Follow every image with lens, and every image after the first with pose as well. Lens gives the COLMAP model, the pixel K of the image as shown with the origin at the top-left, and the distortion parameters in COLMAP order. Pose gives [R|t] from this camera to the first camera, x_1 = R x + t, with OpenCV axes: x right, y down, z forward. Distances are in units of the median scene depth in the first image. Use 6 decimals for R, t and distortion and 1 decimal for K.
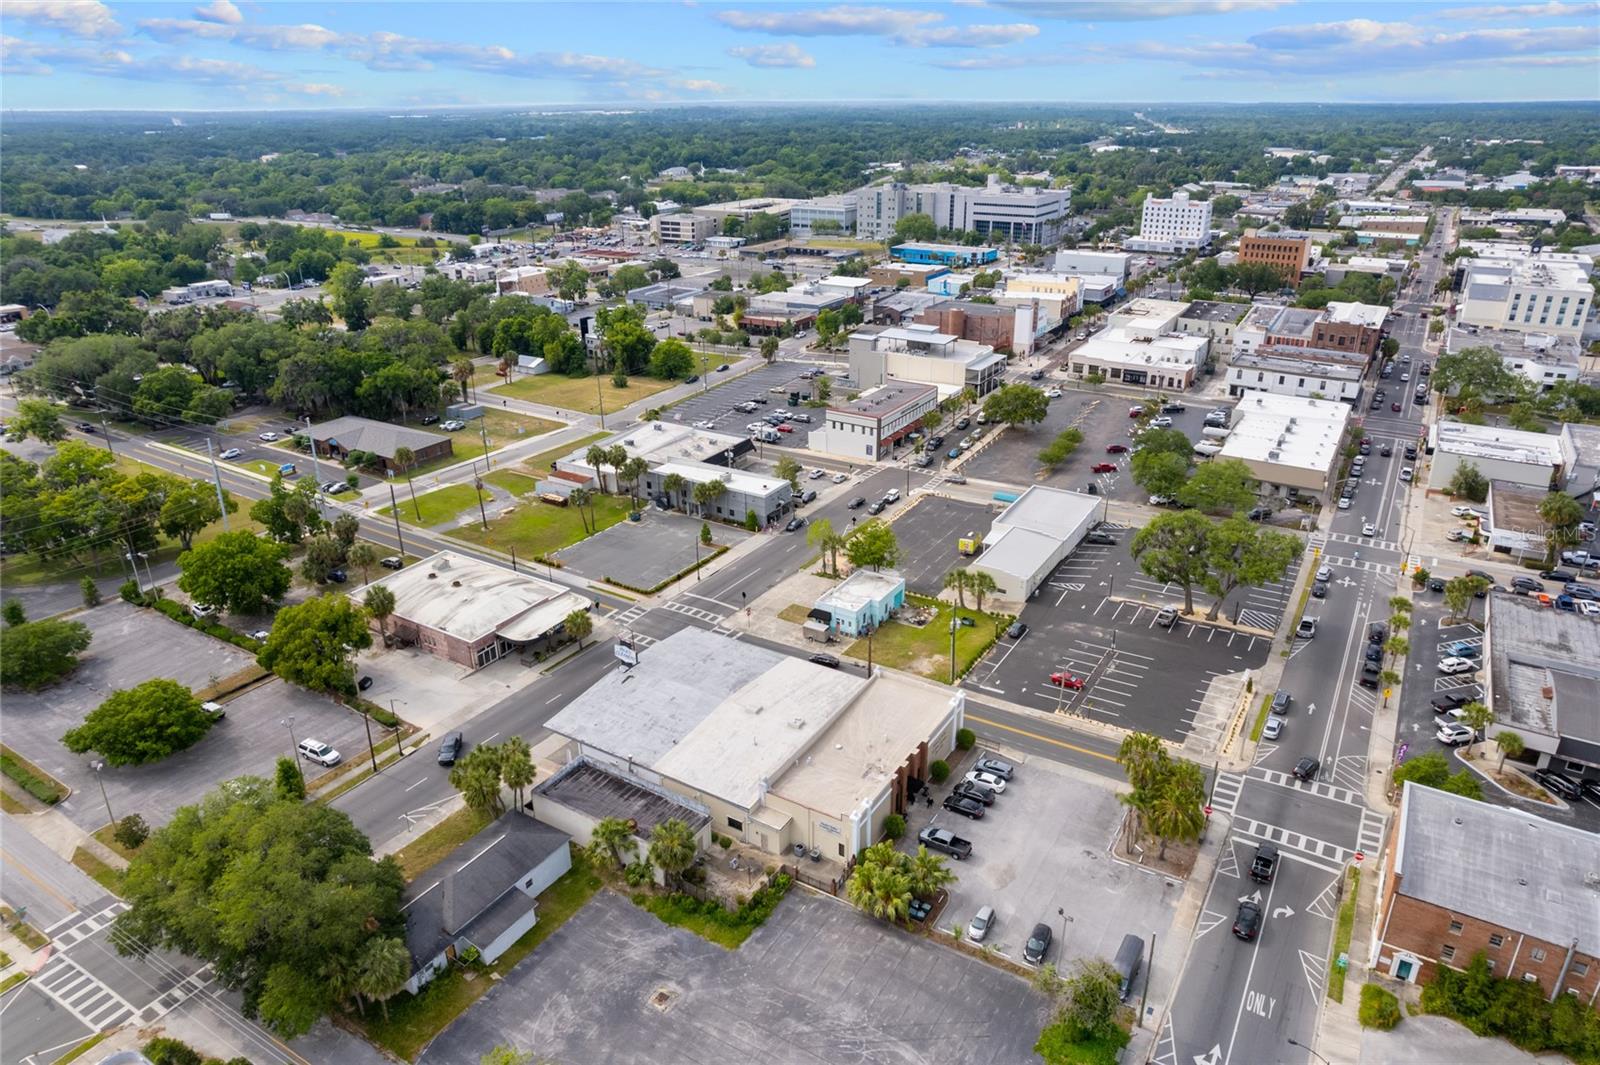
lens RADIAL K [[1006.3, 0, 807.3], [0, 1006.3, 560.0], [0, 0, 1]] dist [-0.056595, 0.035545]
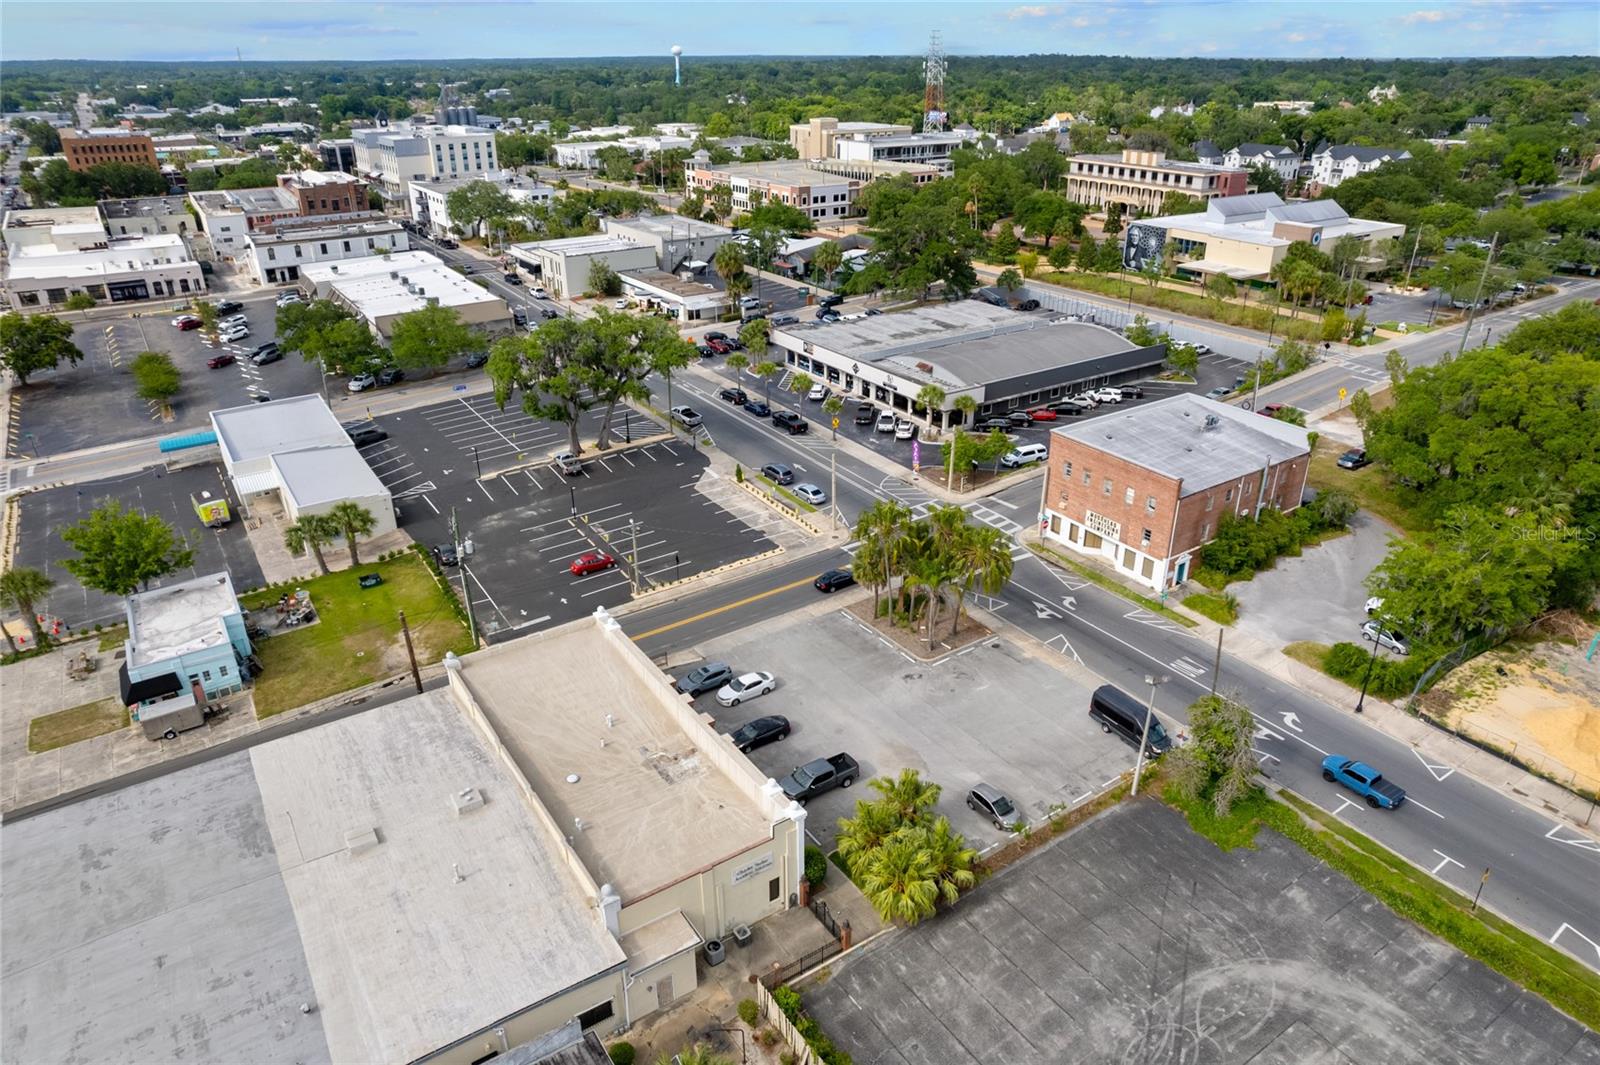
lens RADIAL K [[1023.5, 0, 807.3], [0, 1023.5, 534.6], [0, 0, 1]] dist [-0.082886, 0.077512]
pose [[0.415931, -0.386632, 0.823115, -0.209311], [0.382095, 0.895651, 0.227626, -0.003141], [-0.825231, 0.219831, 0.520258, 0.399316]]
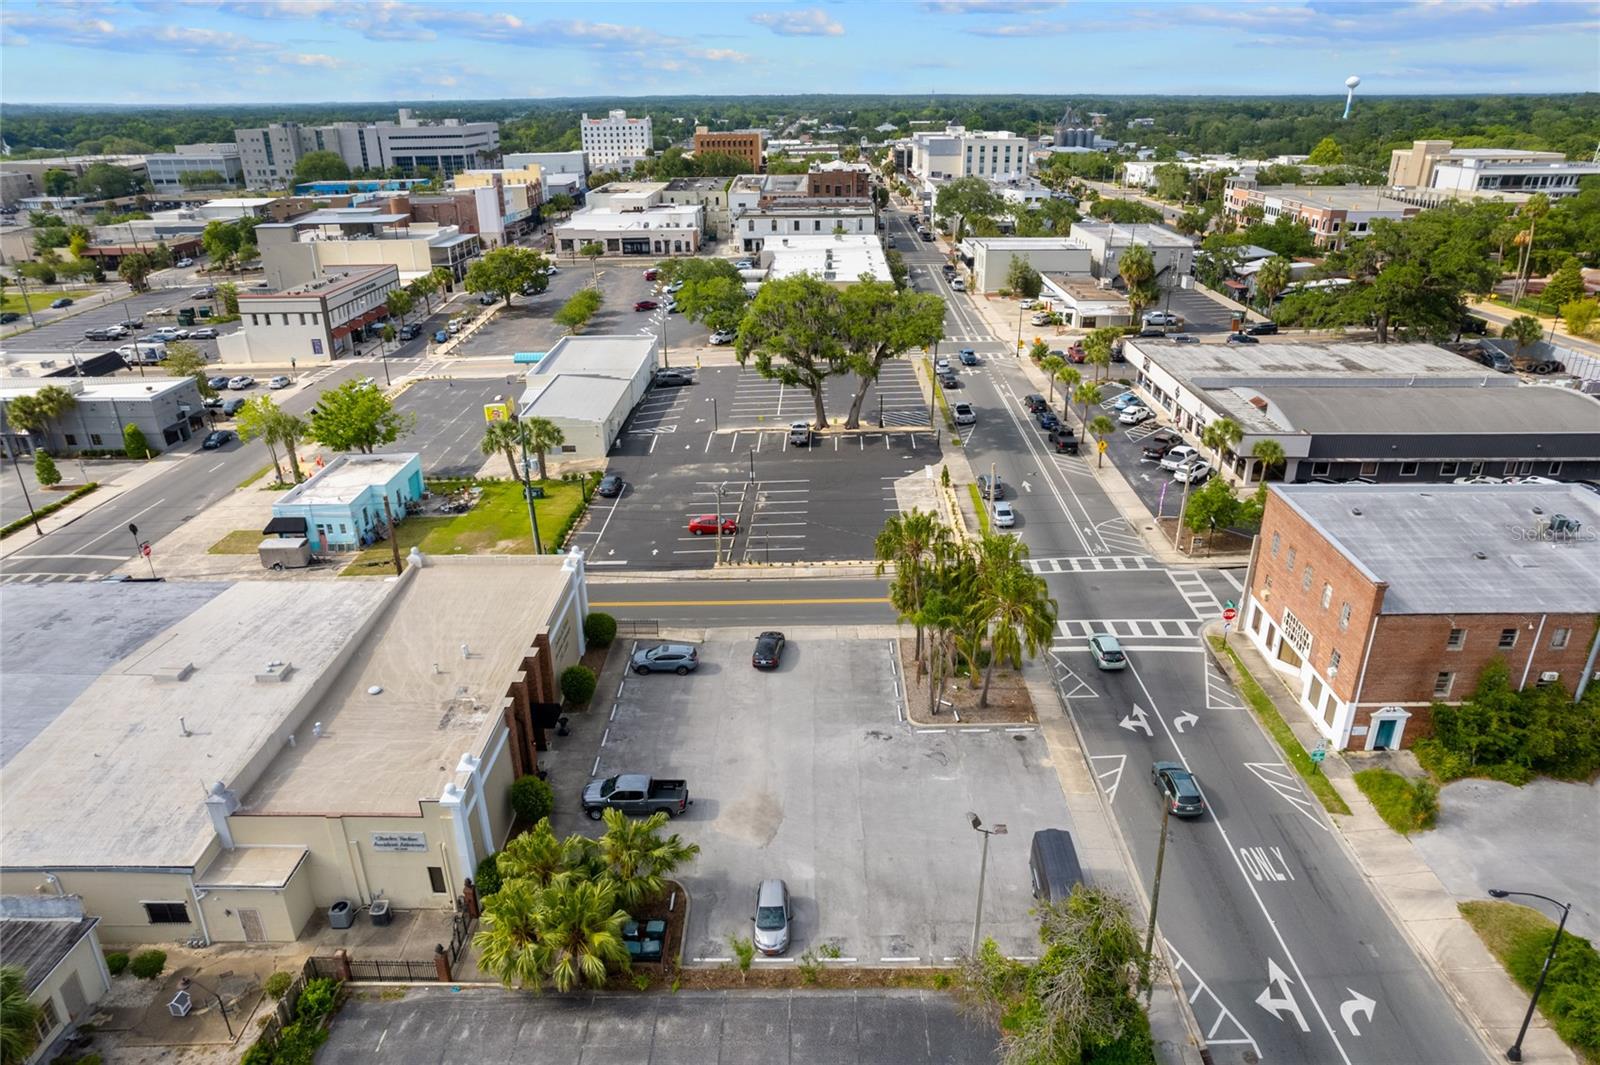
lens RADIAL K [[1023.5, 0, 807.3], [0, 1023.5, 534.6], [0, 0, 1]] dist [-0.082886, 0.077512]
pose [[0.858097, -0.204635, 0.470951, -0.003375], [0.217014, 0.975750, 0.028568, 0.096561], [-0.465376, 0.077689, 0.881697, 0.305033]]
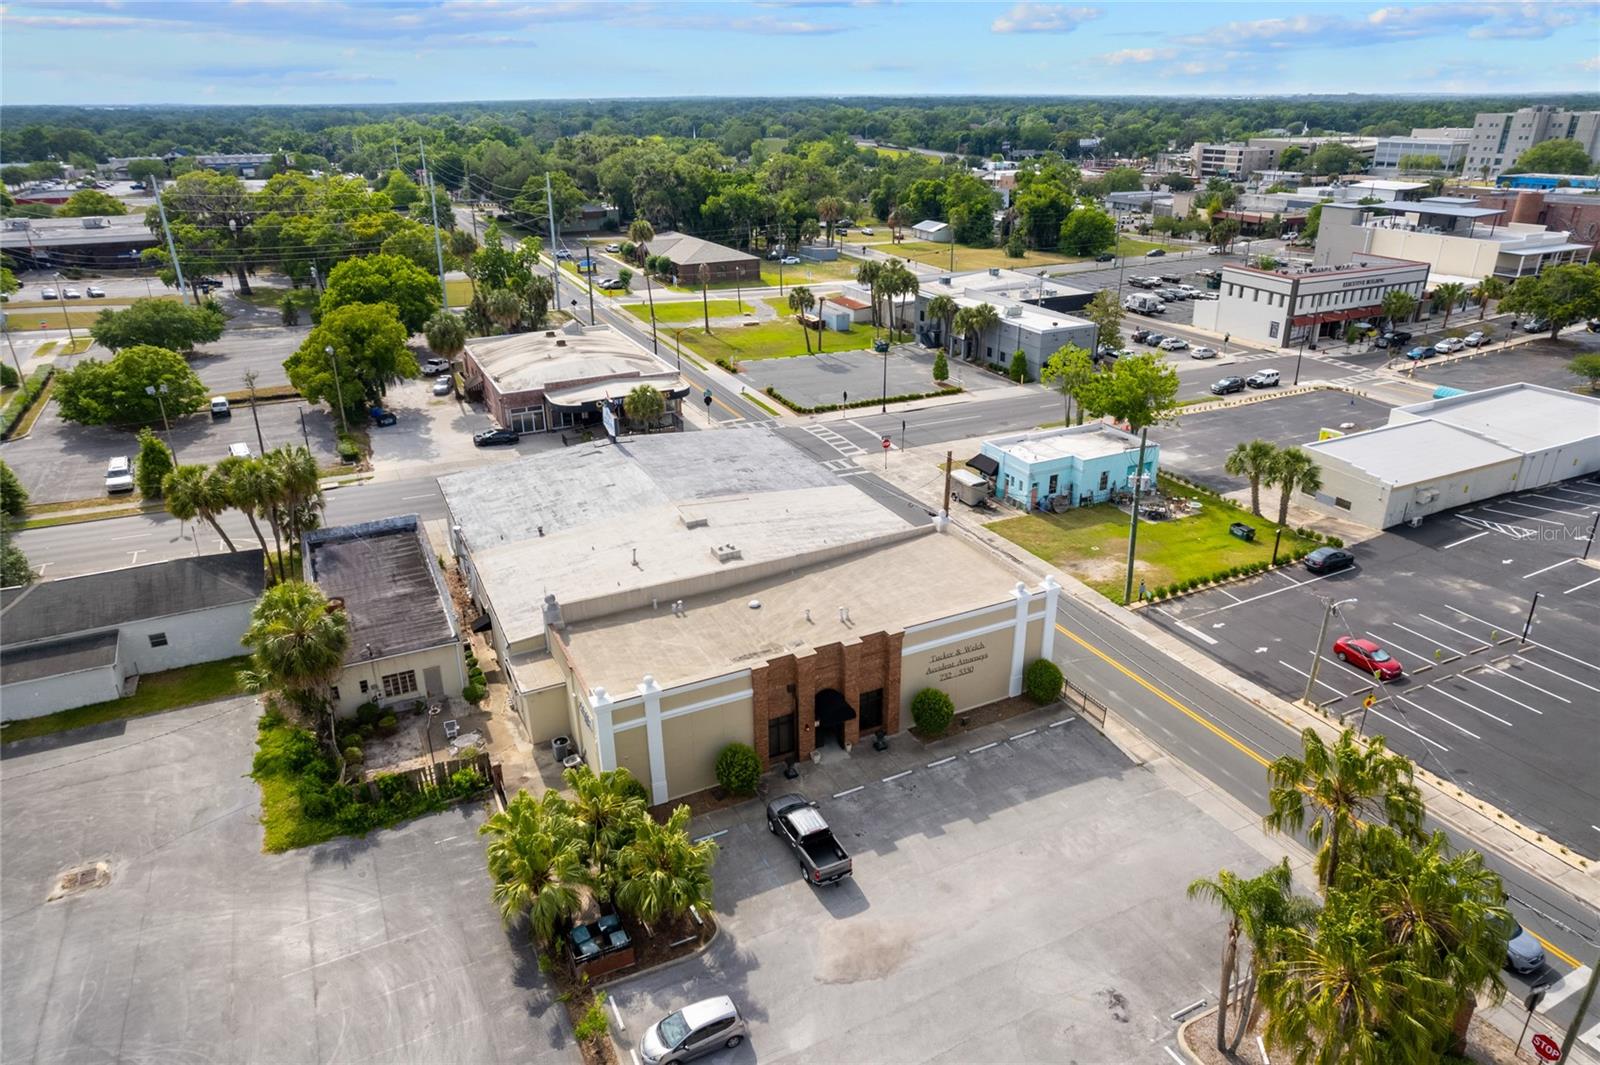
lens RADIAL K [[1023.5, 0, 807.3], [0, 1023.5, 534.6], [0, 0, 1]] dist [-0.082886, 0.077512]
pose [[0.845432, 0.216340, -0.488304, 0.204355], [-0.225031, 0.973460, 0.041675, 0.083368], [0.484361, 0.074650, 0.871678, 0.375568]]
